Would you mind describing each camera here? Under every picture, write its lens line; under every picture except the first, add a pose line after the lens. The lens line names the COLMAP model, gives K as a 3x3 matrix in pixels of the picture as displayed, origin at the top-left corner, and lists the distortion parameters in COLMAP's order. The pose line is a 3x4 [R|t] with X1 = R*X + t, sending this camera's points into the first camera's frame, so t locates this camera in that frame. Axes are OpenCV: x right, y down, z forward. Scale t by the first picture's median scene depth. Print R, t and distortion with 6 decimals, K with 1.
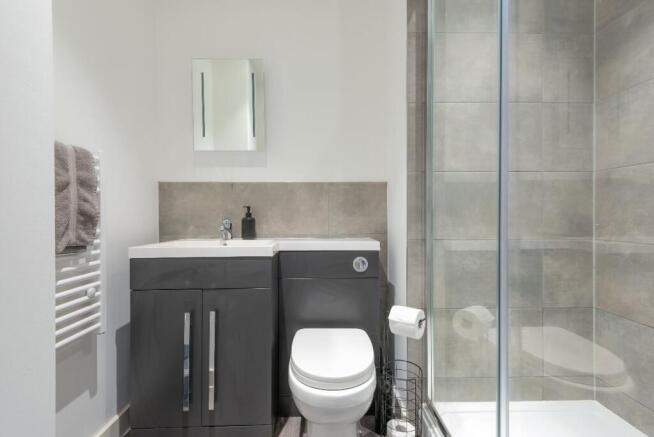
lens RADIAL K [[293.3, 0, 326.8], [0, 293.3, 214.9], [0, 0, 1]] dist [-0.000629, -0.000382]
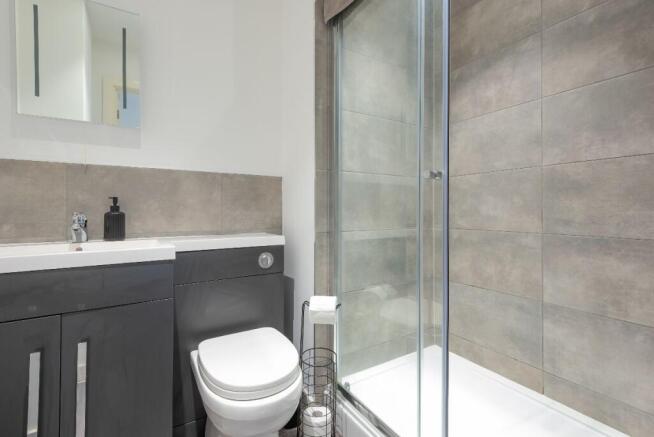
lens RADIAL K [[292.3, 0, 326.9], [0, 292.3, 208.2], [0, 0, 1]] dist [0.002564, -0.004333]
pose [[0.858443, 0.006195, 0.512871, -0.213241], [-0.002963, 0.999970, -0.007118, 0.003451], [-0.512900, 0.004590, 0.858436, 0.069949]]
